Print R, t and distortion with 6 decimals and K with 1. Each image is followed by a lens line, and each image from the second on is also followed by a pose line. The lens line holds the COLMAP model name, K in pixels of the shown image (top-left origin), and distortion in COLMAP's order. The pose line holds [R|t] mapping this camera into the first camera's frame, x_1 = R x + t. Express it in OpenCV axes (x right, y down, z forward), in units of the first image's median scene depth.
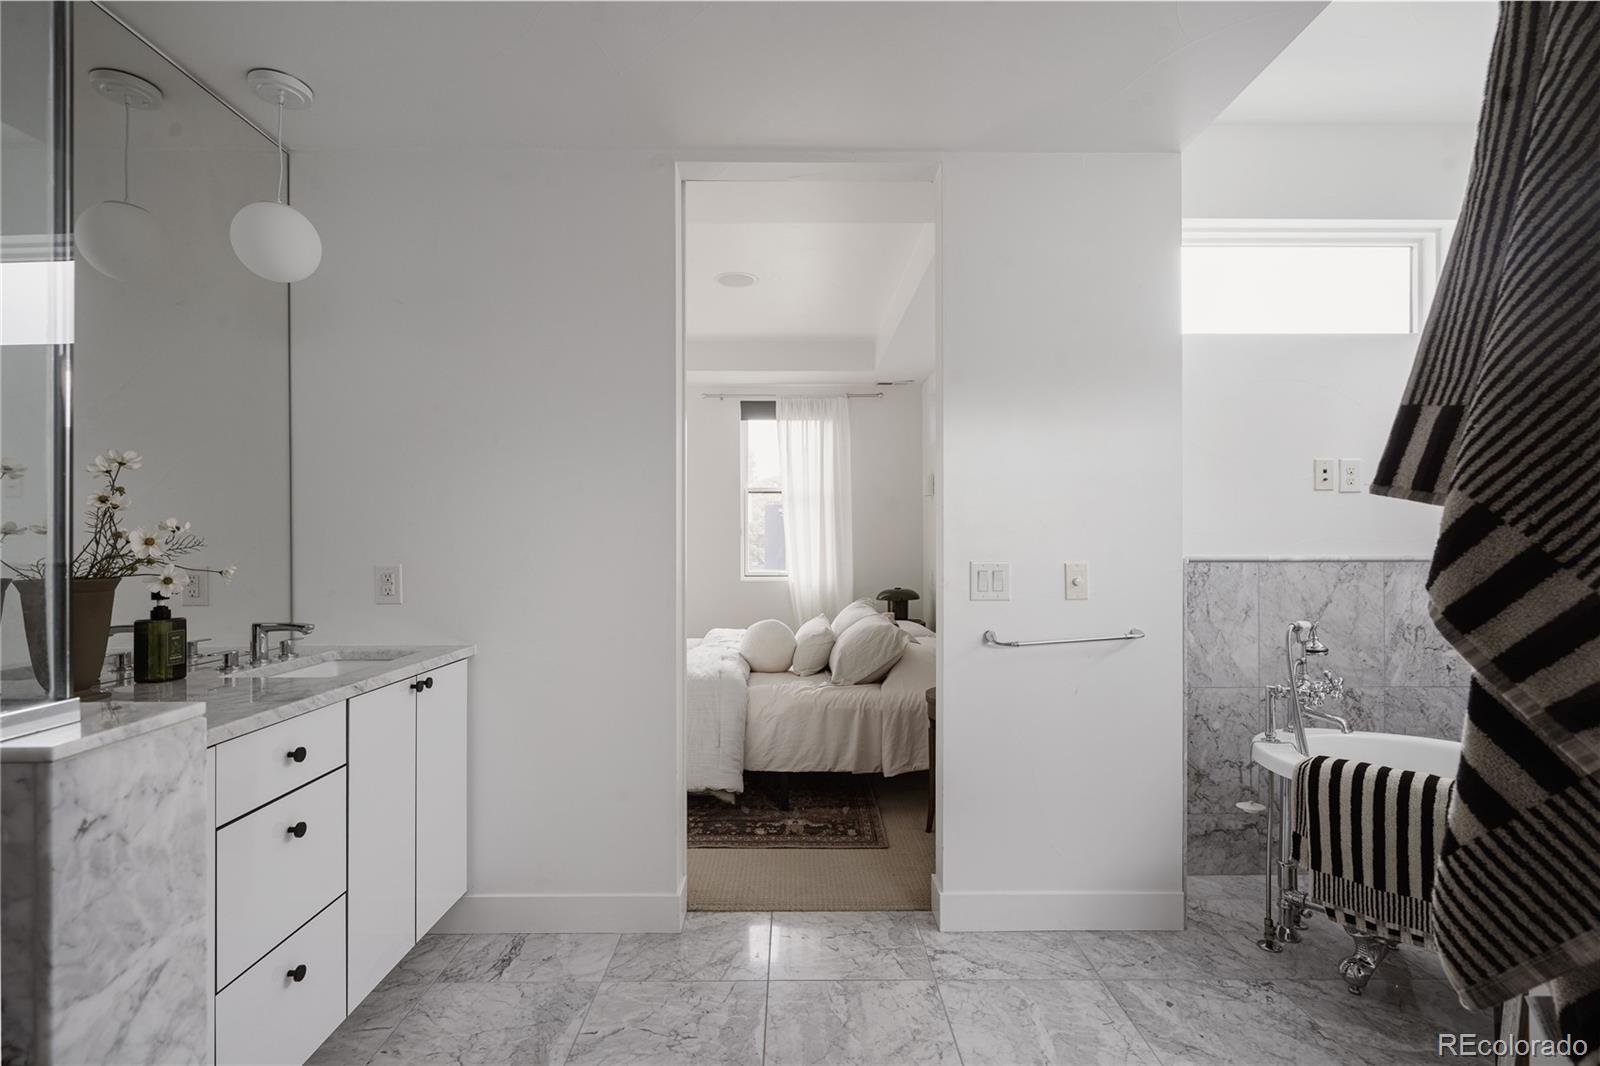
lens RADIAL K [[708.3, 0, 802.0], [0, 708.3, 540.6], [0, 0, 1]] dist [0.002694, 0.000489]
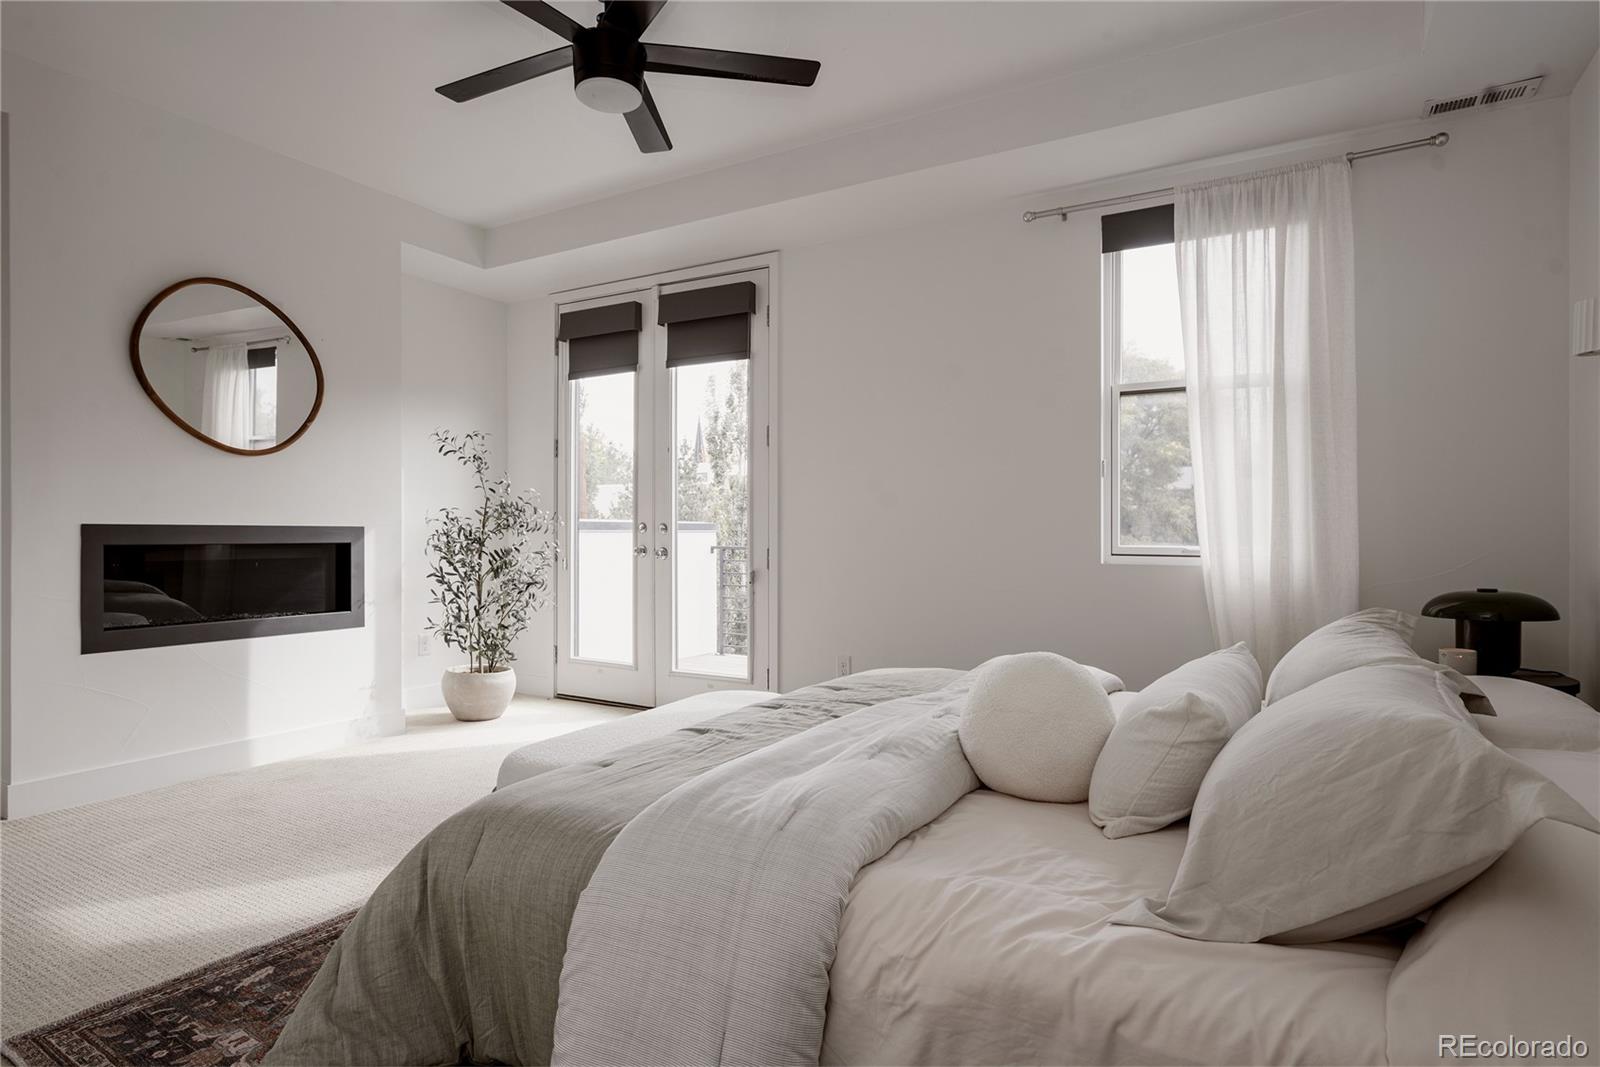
lens RADIAL K [[852.4, 0, 795.2], [0, 852.4, 522.0], [0, 0, 1]] dist [0.019244, 0.000347]
pose [[0.854569, 0.002670, -0.519331, 0.049905], [-0.003481, 0.999994, -0.000588, 0.028492], [0.519326, 0.002311, 0.854573, 0.354893]]
